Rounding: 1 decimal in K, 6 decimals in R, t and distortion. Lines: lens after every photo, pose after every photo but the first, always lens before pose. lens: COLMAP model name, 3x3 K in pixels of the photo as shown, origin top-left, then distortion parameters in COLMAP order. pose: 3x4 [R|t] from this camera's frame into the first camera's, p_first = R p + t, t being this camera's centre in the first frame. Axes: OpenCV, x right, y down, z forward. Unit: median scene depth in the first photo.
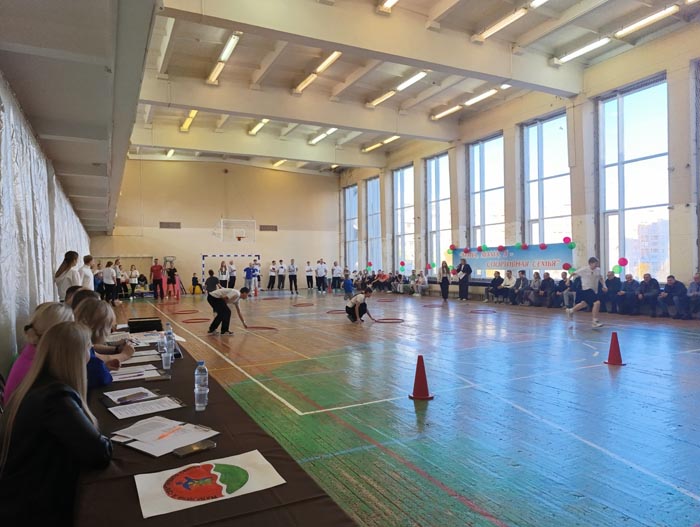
lens RADIAL K [[480.8, 0, 350.0], [0, 480.8, 263.5], [0, 0, 1]] dist [0.027123, -0.026231]
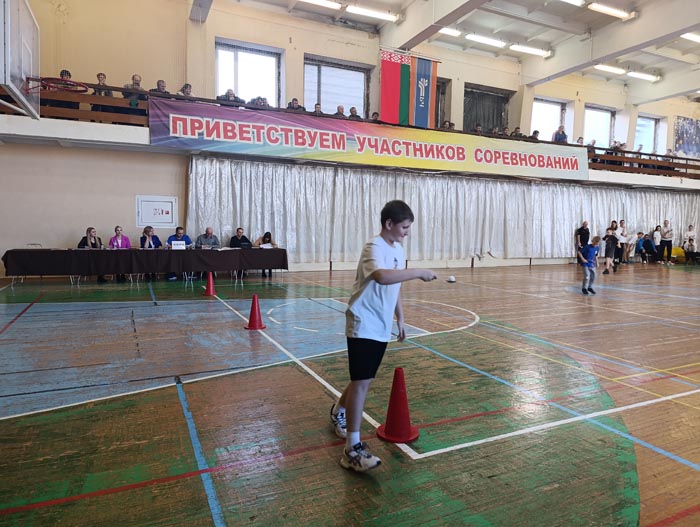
lens RADIAL K [[480.8, 0, 350.0], [0, 480.8, 263.5], [0, 0, 1]] dist [0.027123, -0.026231]
pose [[-0.030732, 0.090221, -0.995447, 0.388912], [-0.012412, 0.995807, 0.090637, -0.001822], [0.999451, 0.015141, -0.029484, 0.312861]]
